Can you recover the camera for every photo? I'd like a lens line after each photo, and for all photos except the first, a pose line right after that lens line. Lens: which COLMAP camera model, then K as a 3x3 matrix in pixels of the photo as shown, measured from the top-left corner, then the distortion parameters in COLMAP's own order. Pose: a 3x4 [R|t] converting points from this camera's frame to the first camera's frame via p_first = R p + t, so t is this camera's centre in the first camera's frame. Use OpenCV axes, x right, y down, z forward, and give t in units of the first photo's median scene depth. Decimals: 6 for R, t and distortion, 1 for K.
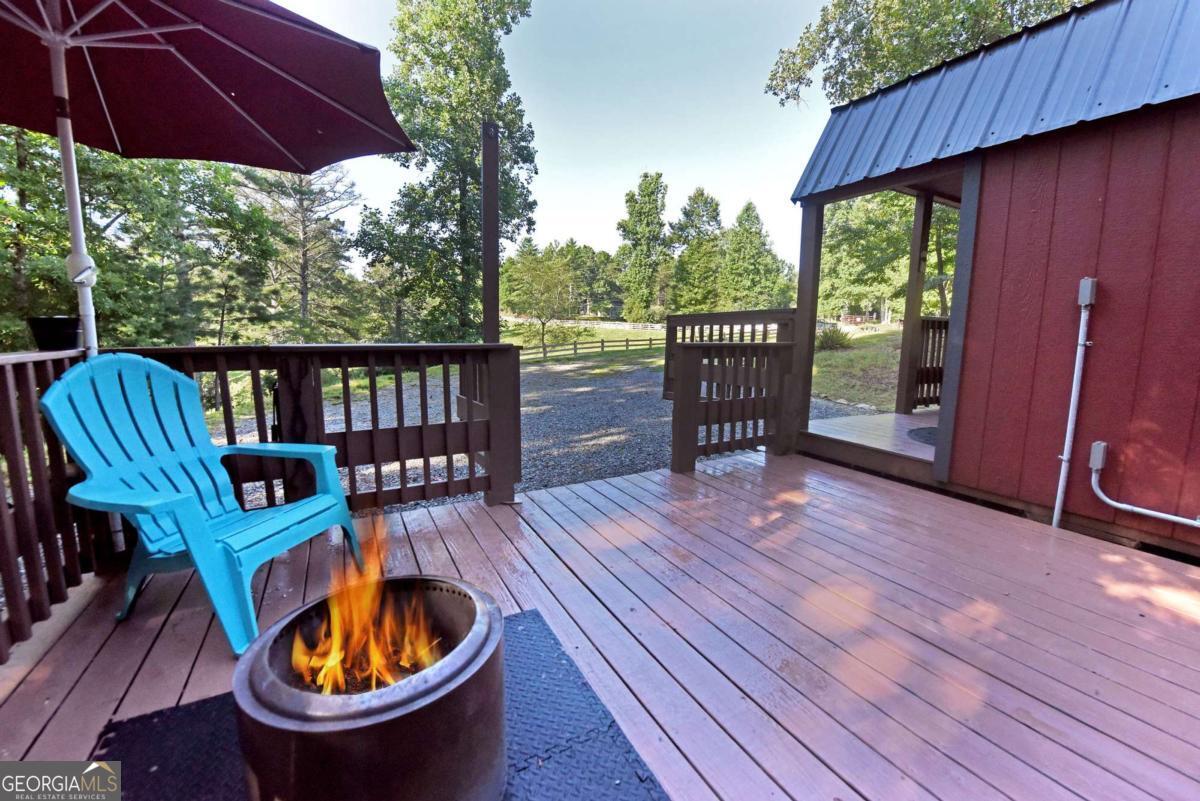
lens RADIAL K [[478.0, 0, 599.5], [0, 478.0, 395.5], [0, 0, 1]] dist [-0.017710, -0.002040]
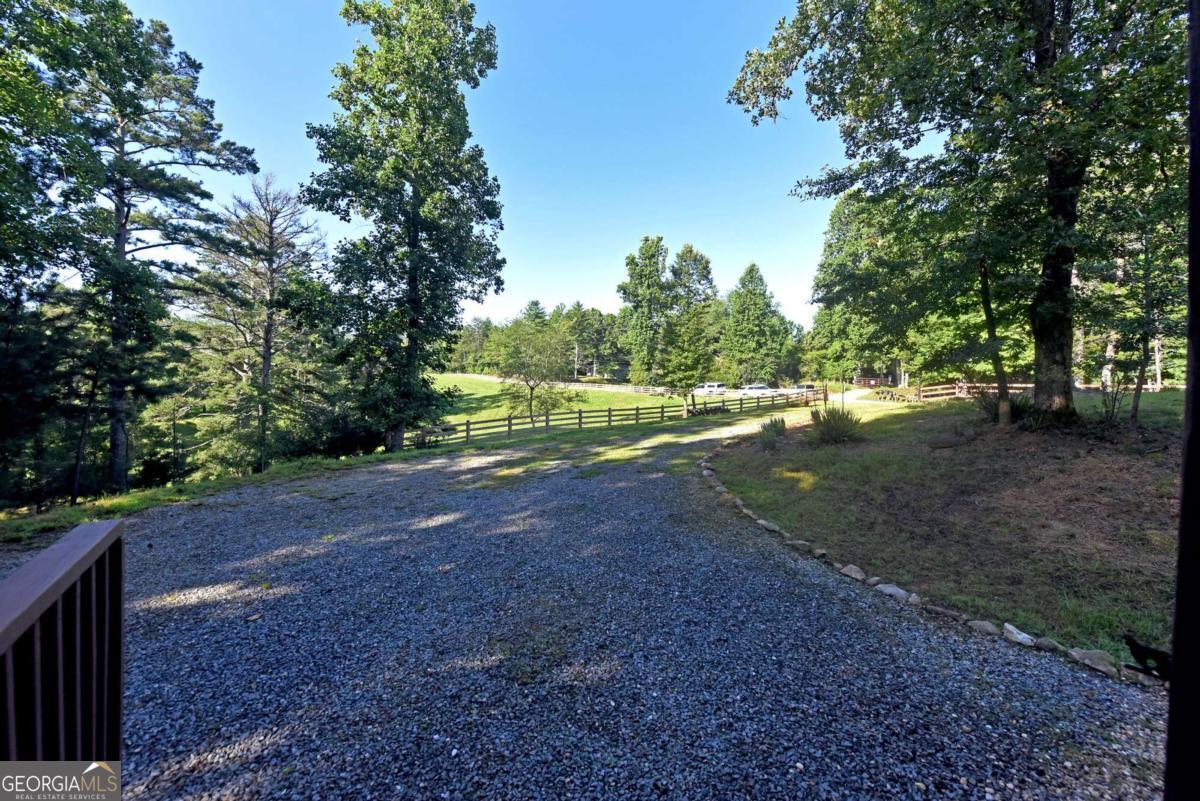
lens RADIAL K [[478.0, 0, 599.3], [0, 478.0, 396.5], [0, 0, 1]] dist [-0.017710, -0.002040]
pose [[0.999608, -0.000332, -0.028009, 0.052363], [-0.003106, 0.992447, -0.122638, -0.025913], [0.027838, 0.122677, 0.992056, 0.095473]]
